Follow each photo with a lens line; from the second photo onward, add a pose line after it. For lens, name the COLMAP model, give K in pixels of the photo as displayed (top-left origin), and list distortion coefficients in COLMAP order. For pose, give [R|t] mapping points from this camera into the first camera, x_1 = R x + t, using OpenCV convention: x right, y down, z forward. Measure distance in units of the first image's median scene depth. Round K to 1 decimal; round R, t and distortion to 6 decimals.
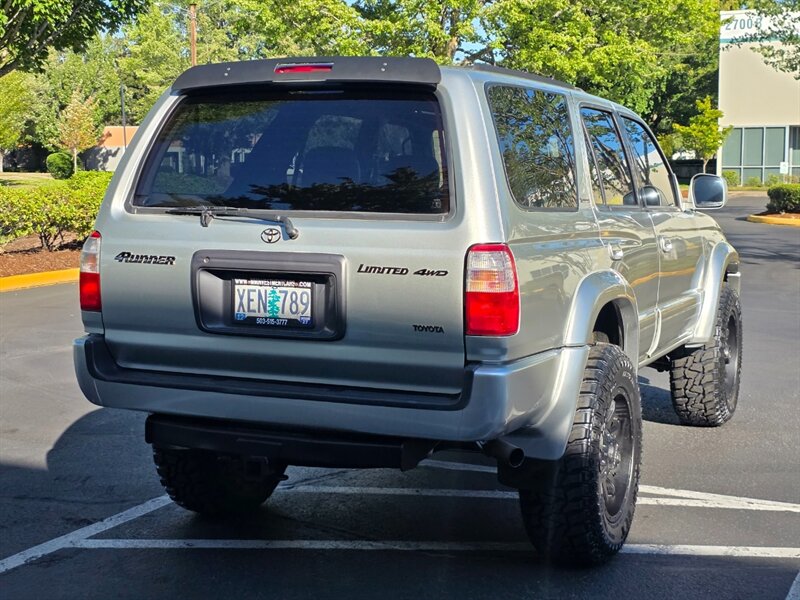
lens RADIAL K [[1227.9, 0, 413.7], [0, 1227.9, 287.2], [0, 0, 1]] dist [0.108068, 0.000000]
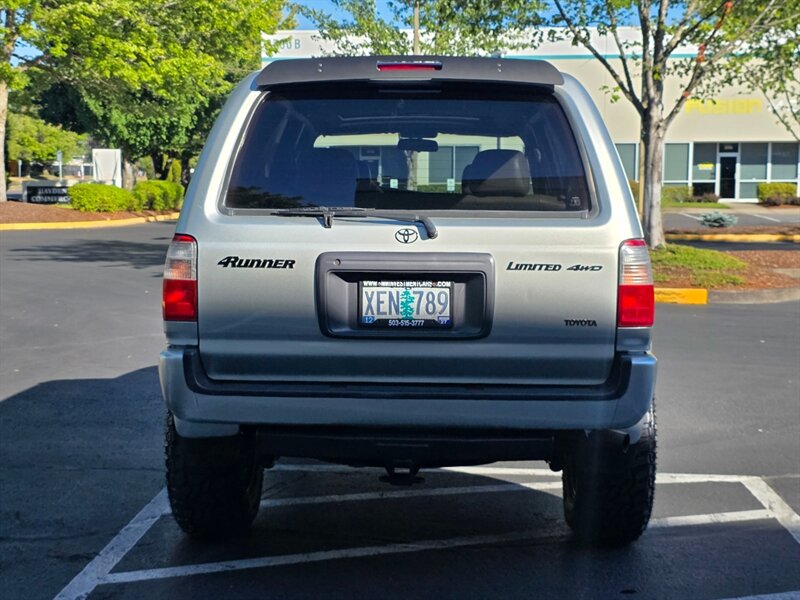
lens RADIAL K [[1227.9, 0, 399.6], [0, 1227.9, 307.0], [0, 0, 1]] dist [0.108068, 0.000000]
pose [[0.931379, -0.034611, 0.362401, -0.471567], [0.033210, 0.999397, 0.010097, 0.004942], [-0.362532, 0.002631, 0.931968, 0.084350]]
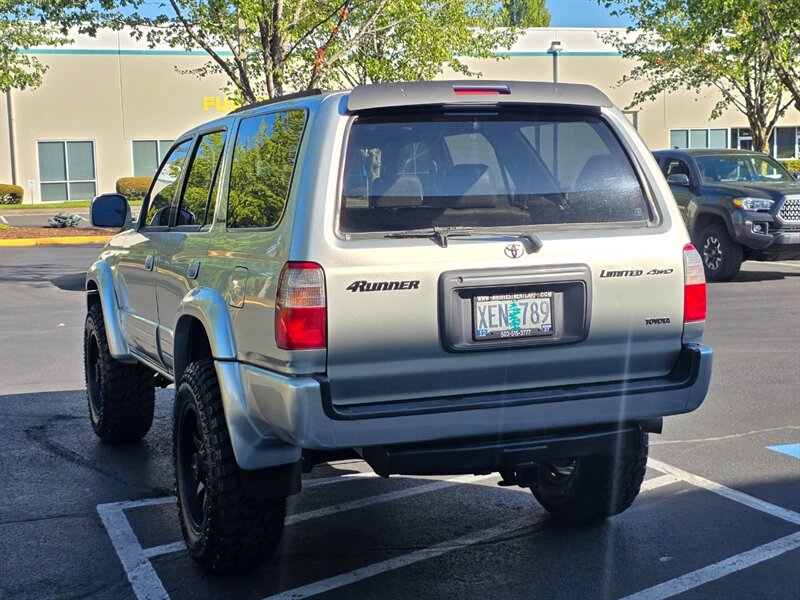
lens RADIAL K [[1248.2, 0, 404.6], [0, 1248.2, 292.9], [0, 0, 1]] dist [0.092462, 0.000000]
pose [[0.711934, -0.086555, 0.696891, -0.907989], [0.096028, 0.995052, 0.025485, -0.041859], [-0.695649, 0.048777, 0.716724, 0.301907]]
